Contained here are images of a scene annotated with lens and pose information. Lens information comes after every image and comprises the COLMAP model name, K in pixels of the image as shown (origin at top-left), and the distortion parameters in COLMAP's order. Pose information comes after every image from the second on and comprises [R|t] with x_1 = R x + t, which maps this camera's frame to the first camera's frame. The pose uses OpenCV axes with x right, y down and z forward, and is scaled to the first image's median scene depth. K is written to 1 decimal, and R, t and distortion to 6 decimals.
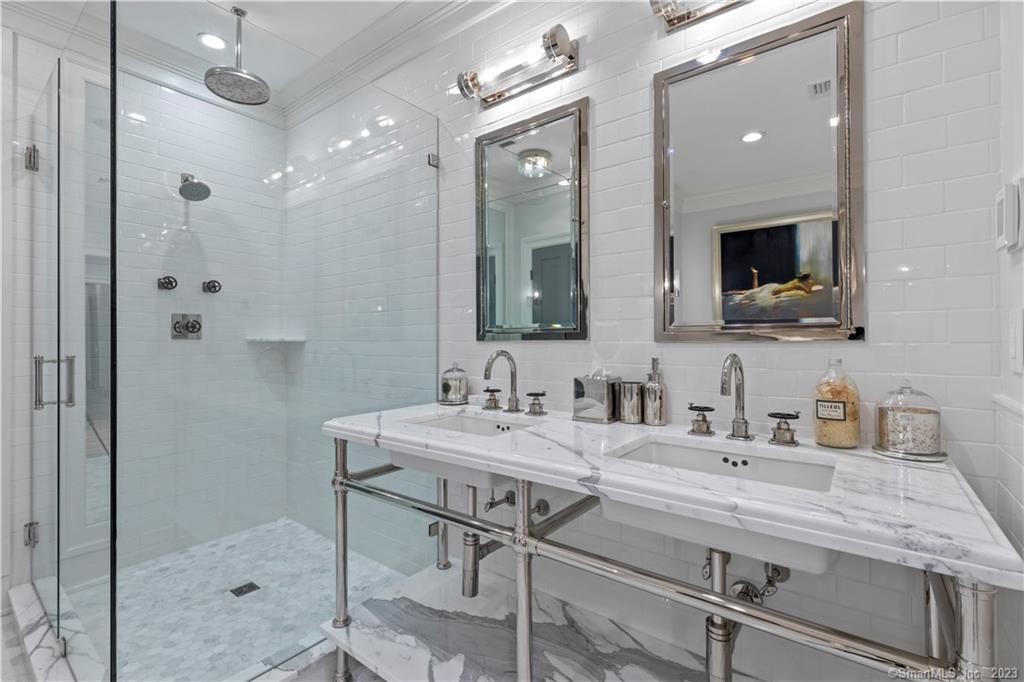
lens RADIAL K [[458.8, 0, 520.4], [0, 458.8, 337.9], [0, 0, 1]] dist [0.001295, 0.000727]
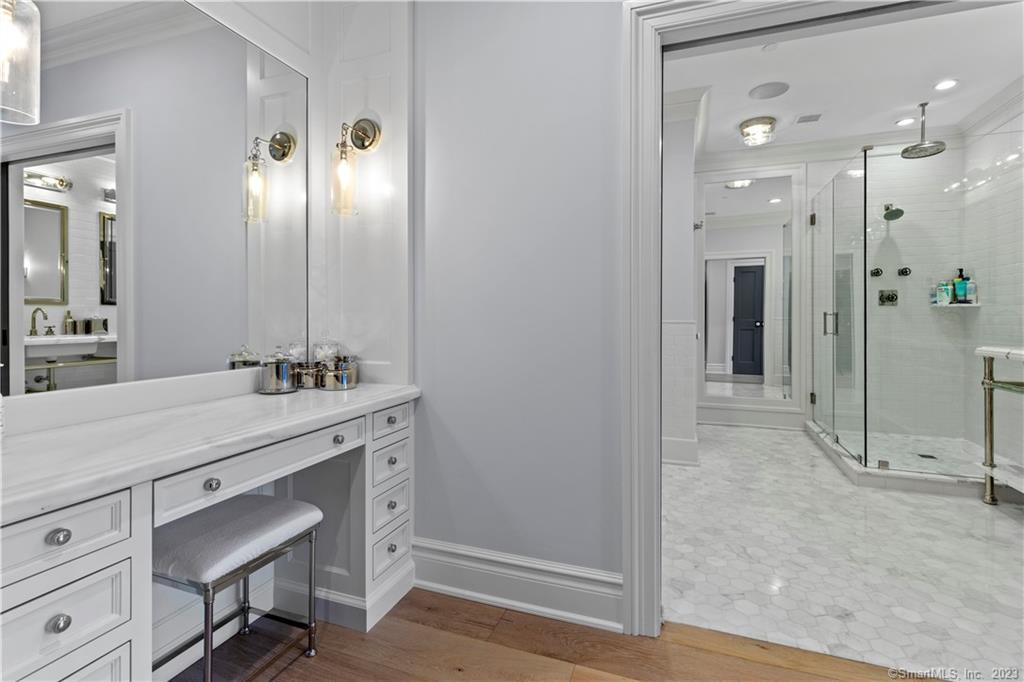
lens RADIAL K [[458.8, 0, 531.6], [0, 458.8, 312.8], [0, 0, 1]] dist [0.001295, 0.000727]
pose [[0.303808, -0.000238, -0.952733, 0.477624], [0.000743, 1.000000, -0.000013, 0.029828], [0.952733, -0.000704, 0.303808, -0.757202]]
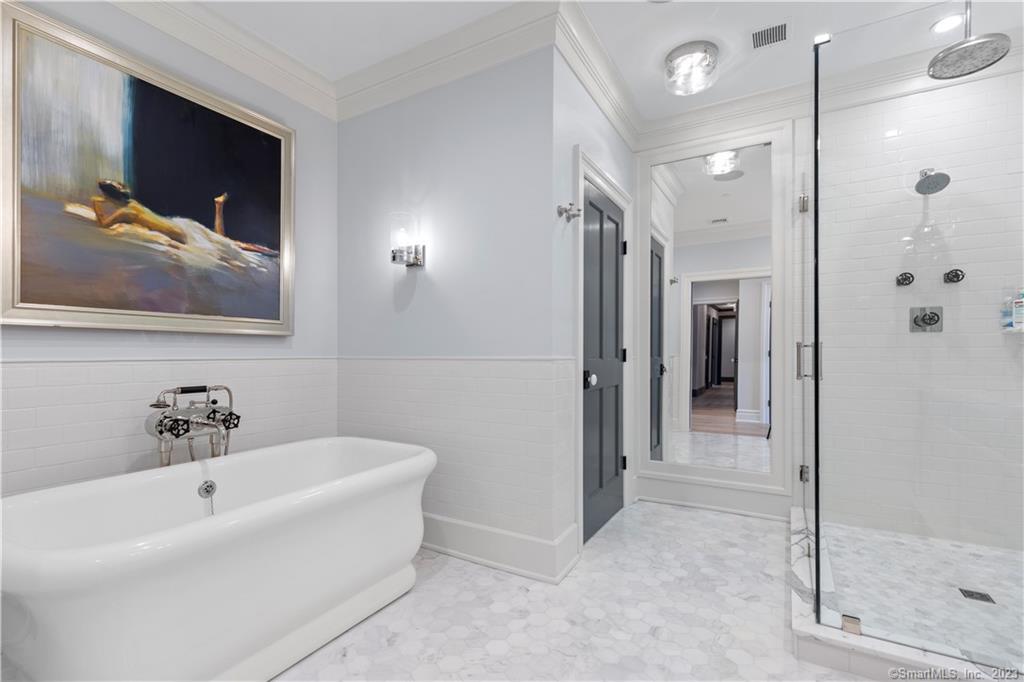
lens RADIAL K [[458.8, 0, 518.6], [0, 458.8, 351.7], [0, 0, 1]] dist [0.001295, 0.000727]
pose [[0.132524, 0.004670, -0.991169, 0.178182], [0.006996, 0.999960, 0.005647, 0.037832], [0.991155, -0.007683, 0.132485, -0.034346]]
